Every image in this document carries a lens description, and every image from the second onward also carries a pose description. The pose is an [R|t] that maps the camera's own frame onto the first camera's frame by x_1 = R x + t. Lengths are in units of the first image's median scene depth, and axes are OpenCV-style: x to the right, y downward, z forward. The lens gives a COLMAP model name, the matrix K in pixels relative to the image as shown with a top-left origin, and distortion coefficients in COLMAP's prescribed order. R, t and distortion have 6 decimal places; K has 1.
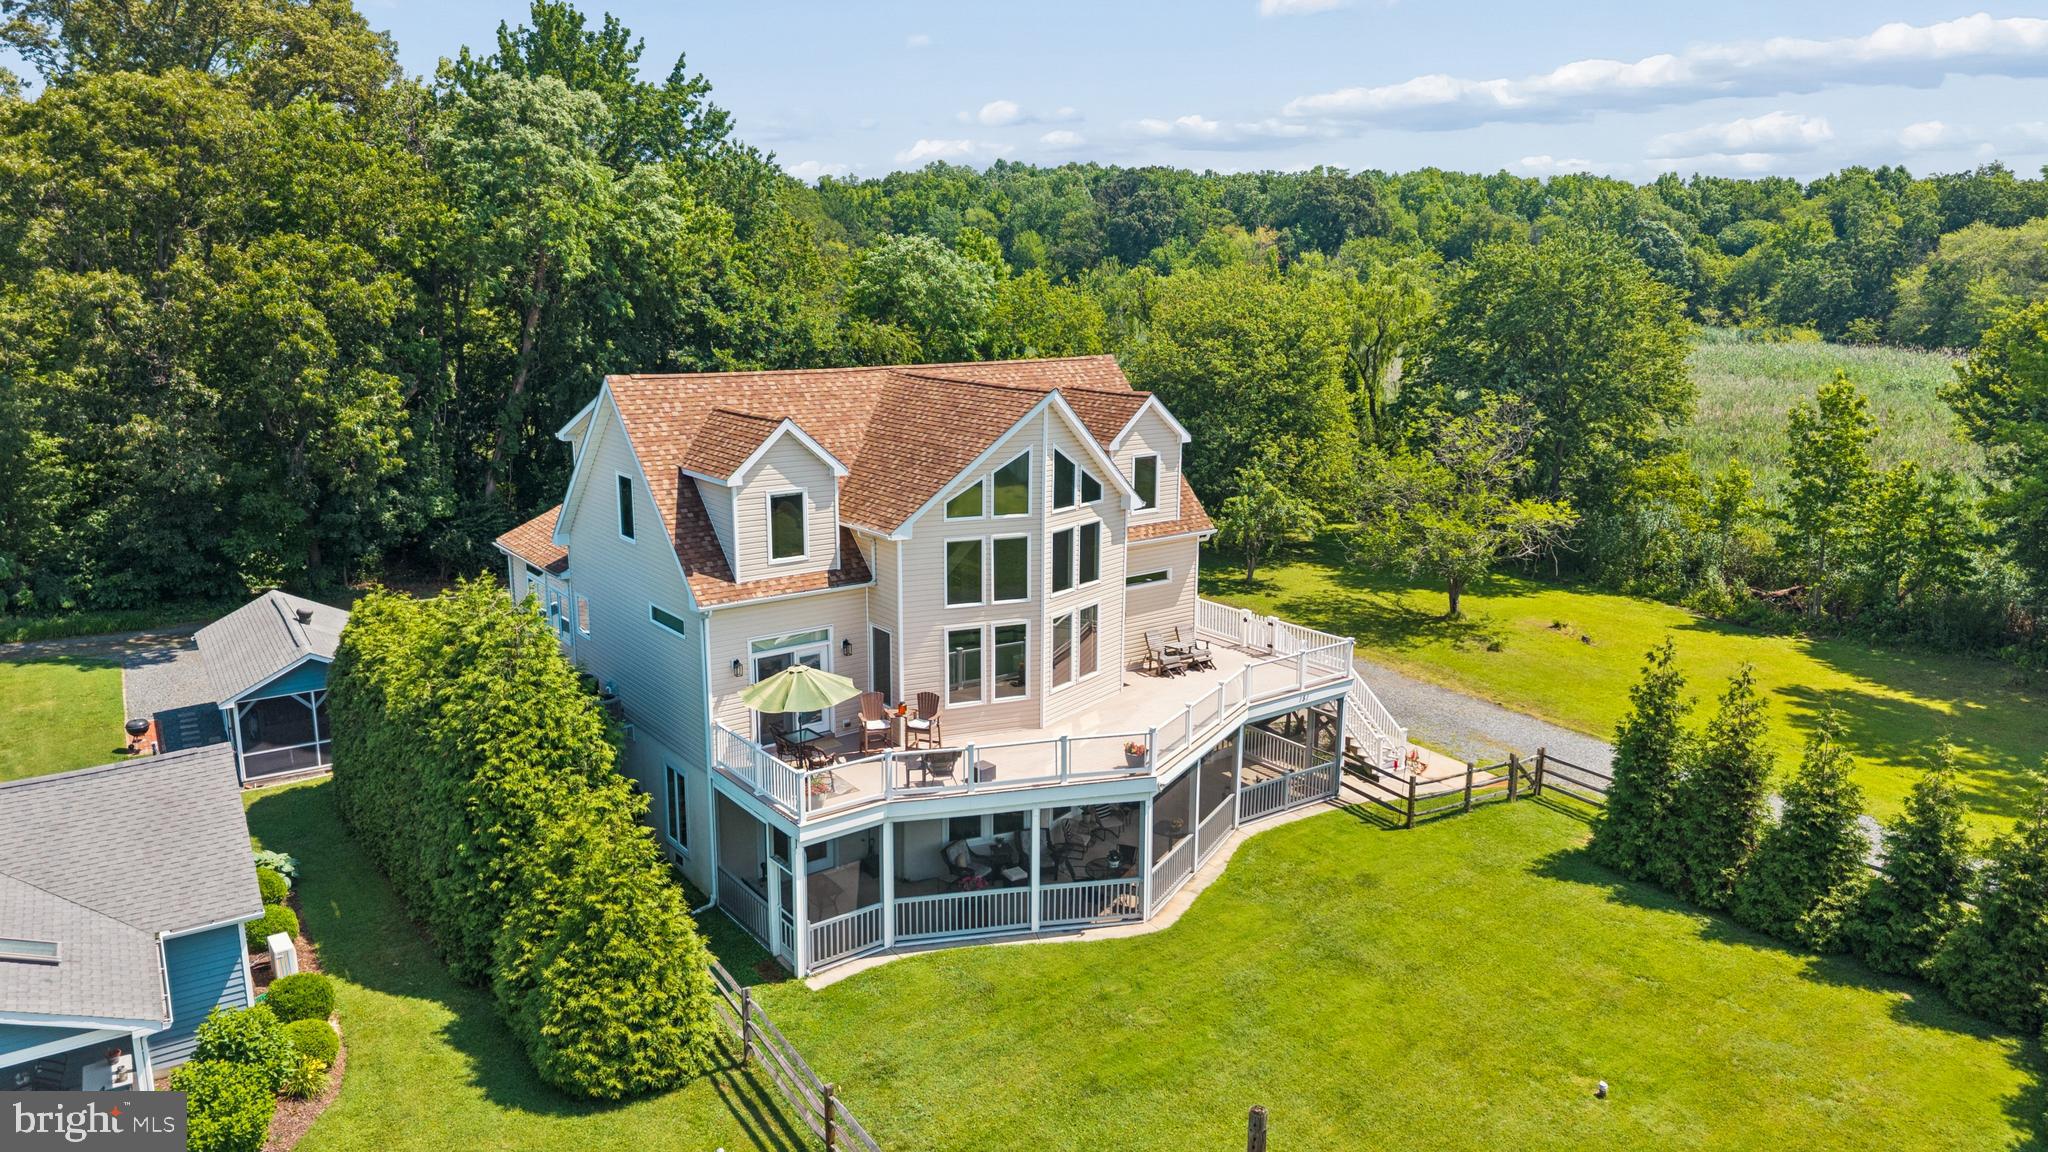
lens RADIAL K [[1313.2, 0, 1024.0], [0, 1313.2, 576.0], [0, 0, 1]] dist [0.040834, -0.062477]
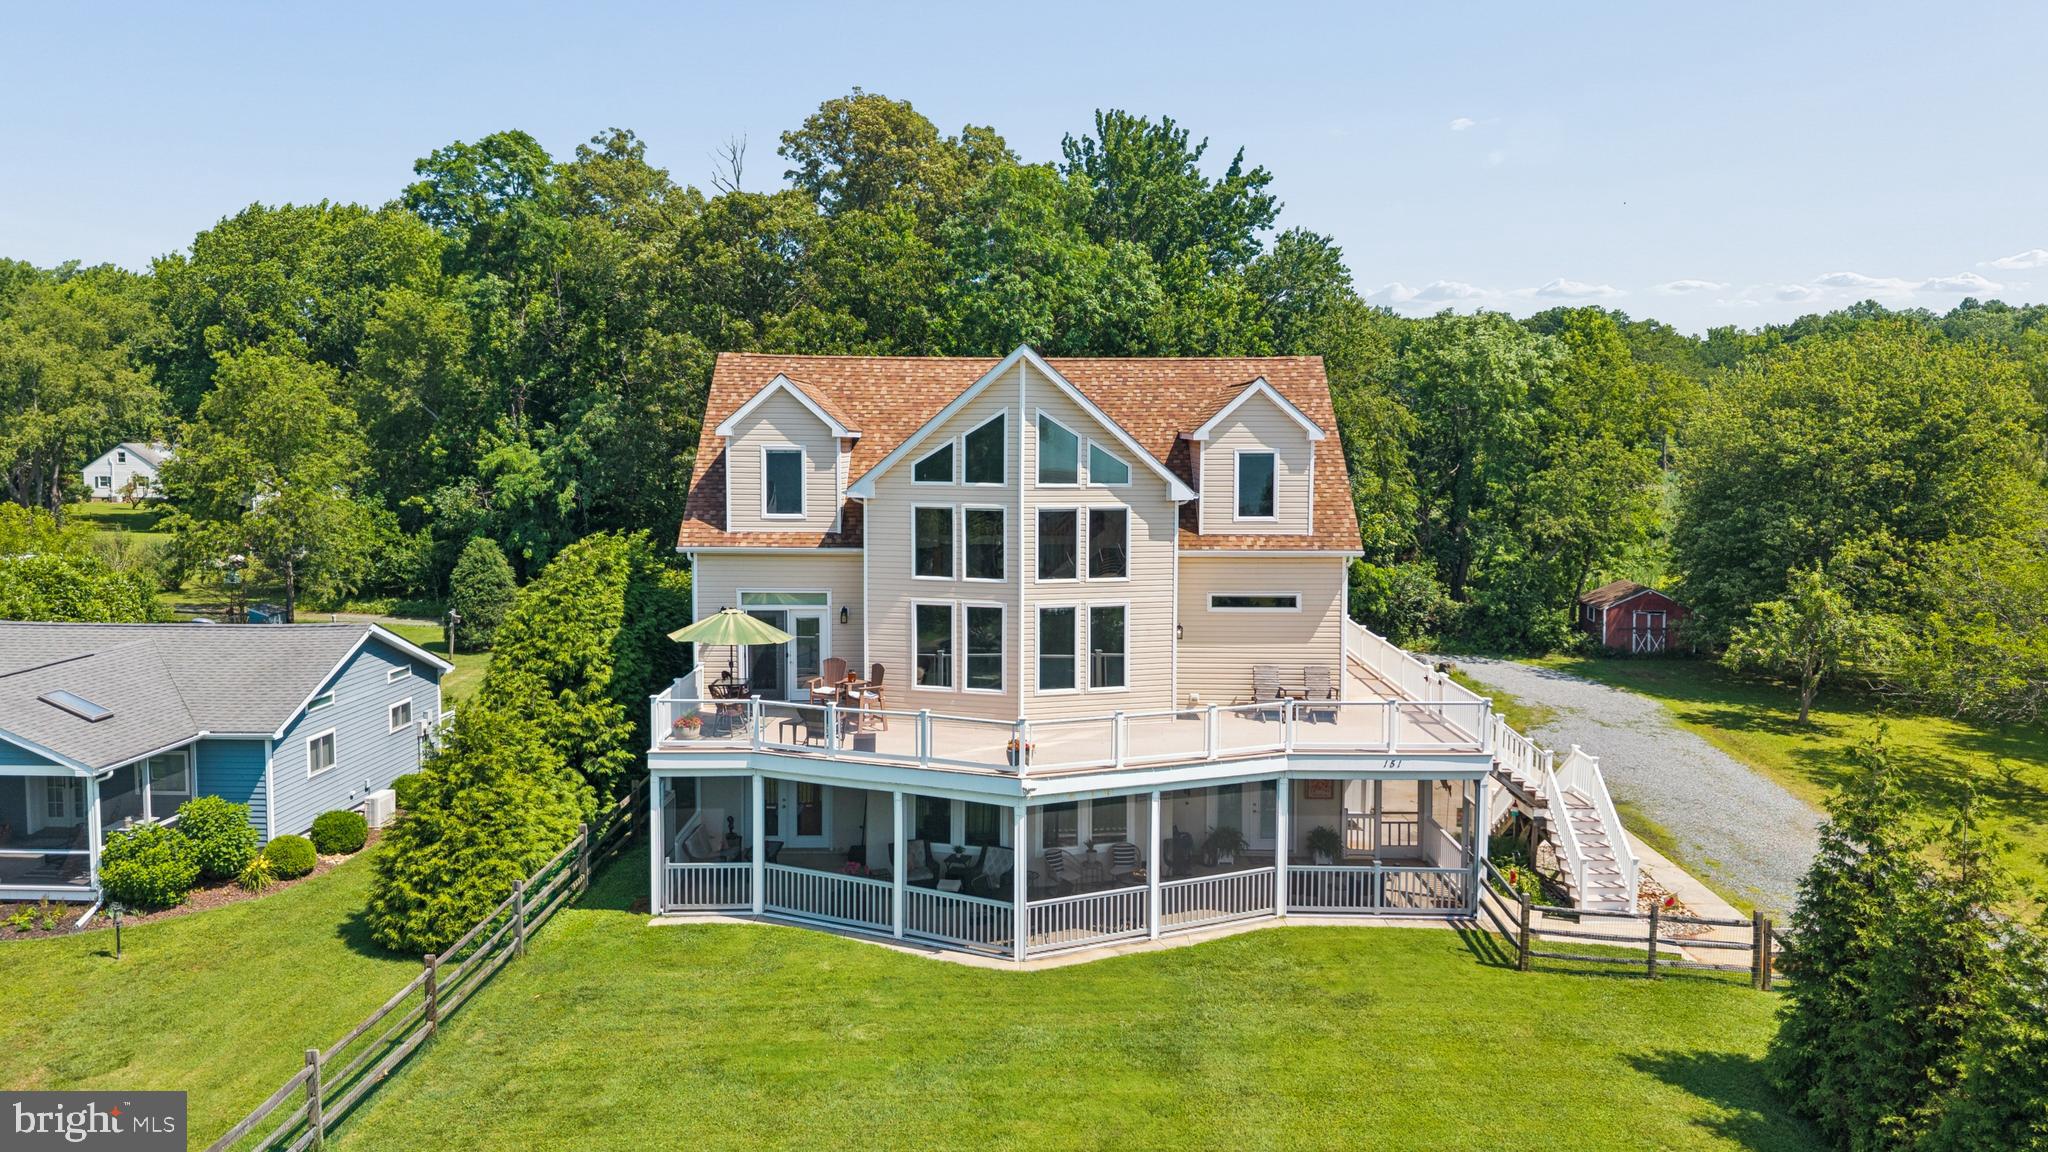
lens RADIAL K [[1335.6, 0, 1016.2], [0, 1335.6, 521.0], [0, 0, 1]] dist [0.004723, -0.000203]
pose [[0.815295, 0.044339, -0.577346, 0.543925], [-0.131497, 0.985191, -0.110032, 0.078290], [0.563918, 0.165627, 0.809051, 0.258204]]
